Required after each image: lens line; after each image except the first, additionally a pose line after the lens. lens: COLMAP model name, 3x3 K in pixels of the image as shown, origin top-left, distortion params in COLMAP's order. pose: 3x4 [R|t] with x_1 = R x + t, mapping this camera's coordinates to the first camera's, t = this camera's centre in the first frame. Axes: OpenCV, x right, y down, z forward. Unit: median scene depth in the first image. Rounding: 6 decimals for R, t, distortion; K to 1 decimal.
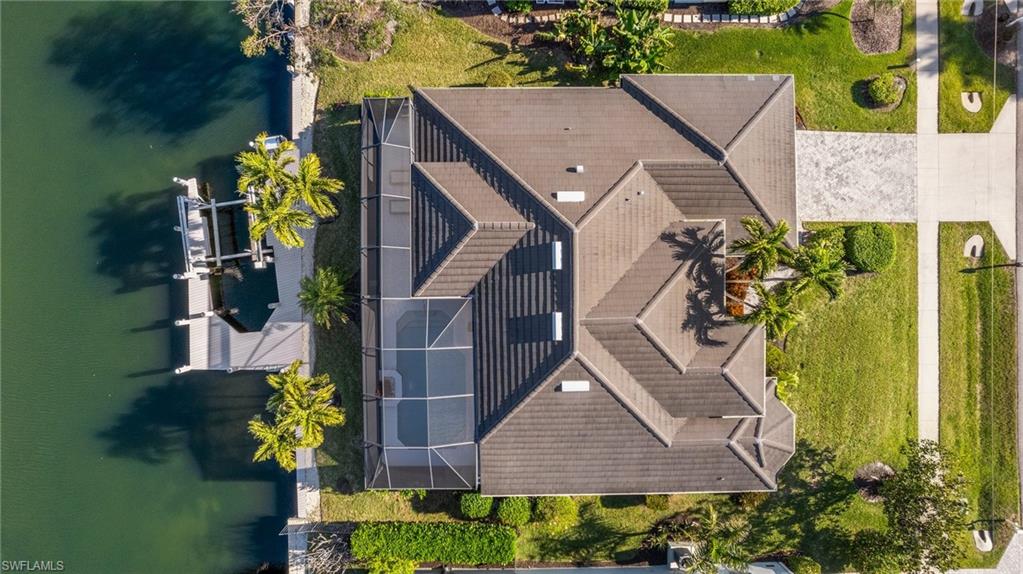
lens RADIAL K [[632.1, 0, 512.1], [0, 632.1, 287.3], [0, 0, 1]] dist [-0.025213, 0.001760]
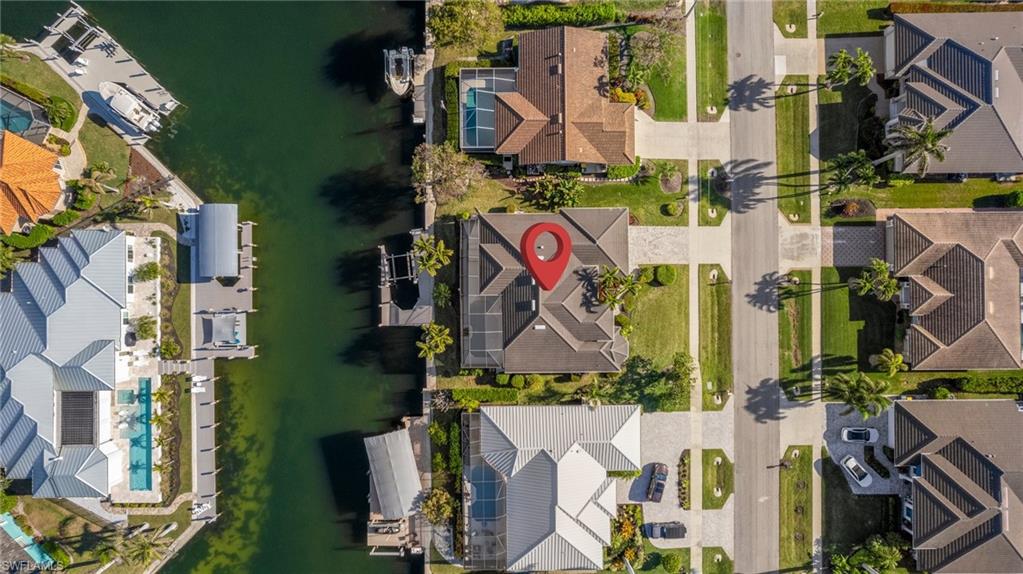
lens RADIAL K [[632.1, 0, 511.7], [0, 632.1, 287.3], [0, 0, 1]] dist [-0.025213, 0.001760]
pose [[0.999941, 0.001900, -0.010707, 0.004959], [-0.002029, 0.999925, -0.012058, 0.013801], [0.010684, 0.012079, 0.999870, -1.409871]]
